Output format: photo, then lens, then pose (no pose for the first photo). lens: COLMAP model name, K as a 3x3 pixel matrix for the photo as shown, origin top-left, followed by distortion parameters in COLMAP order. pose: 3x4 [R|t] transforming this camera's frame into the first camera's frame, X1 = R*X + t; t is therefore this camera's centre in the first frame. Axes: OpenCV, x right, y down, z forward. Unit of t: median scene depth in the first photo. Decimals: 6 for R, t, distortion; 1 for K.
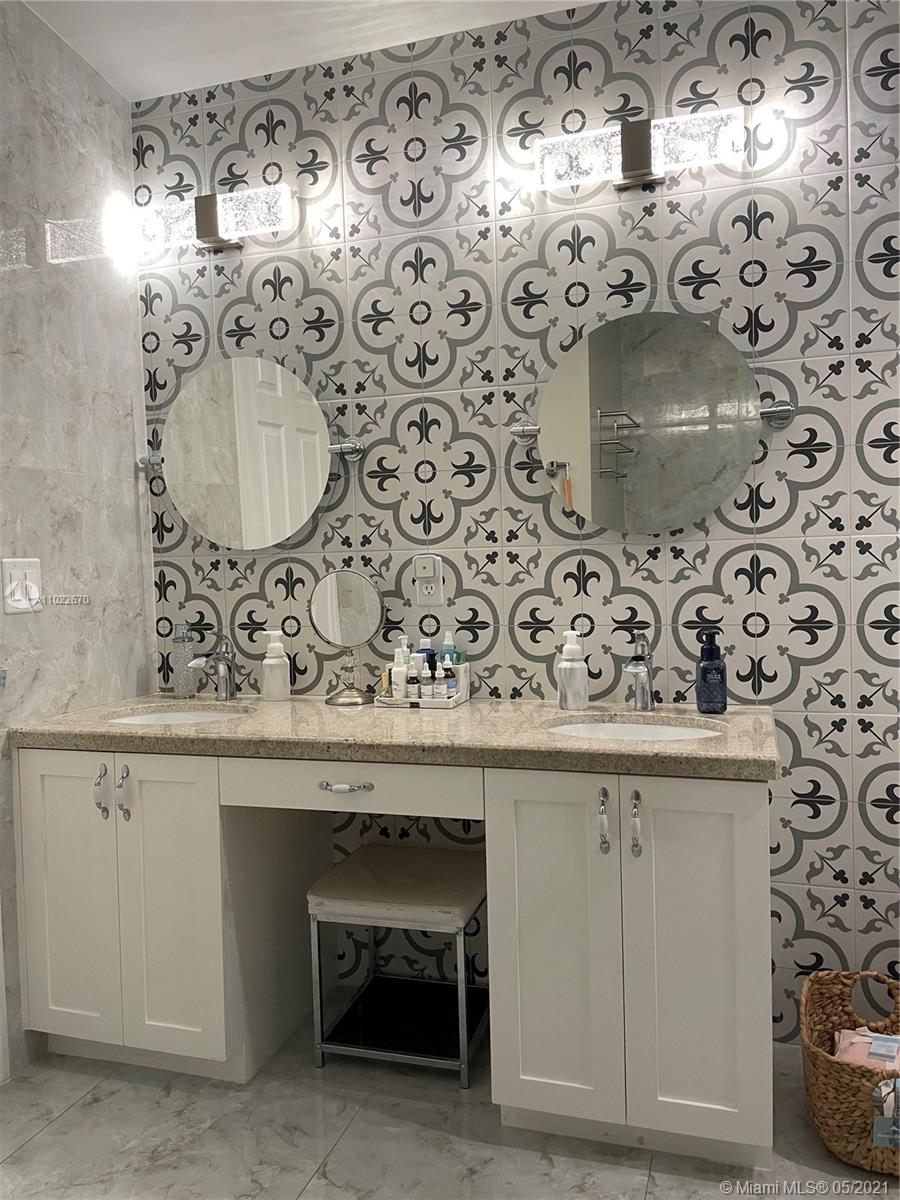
lens RADIAL K [[905.5, 0, 449.9], [0, 905.5, 605.8], [0, 0, 1]] dist [0.041179, -0.031679]
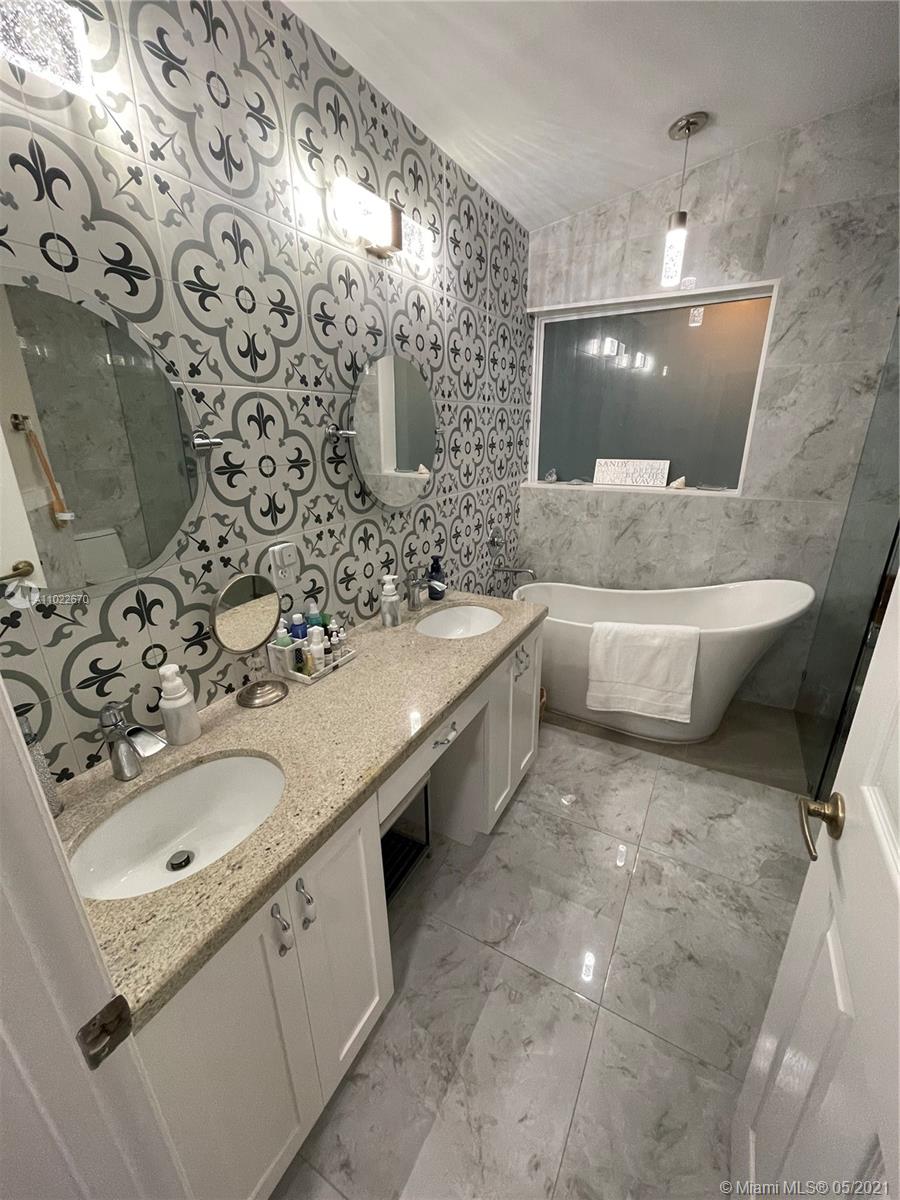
lens RADIAL K [[485.7, 0, 450.6], [0, 485.7, 597.3], [0, 0, 1]] dist [0.003073, 0.000044]
pose [[0.206568, -0.298365, 0.931831, -0.562699], [0.066124, 0.954451, 0.290949, -0.154187], [-0.976195, 0.001515, 0.216888, 0.669531]]
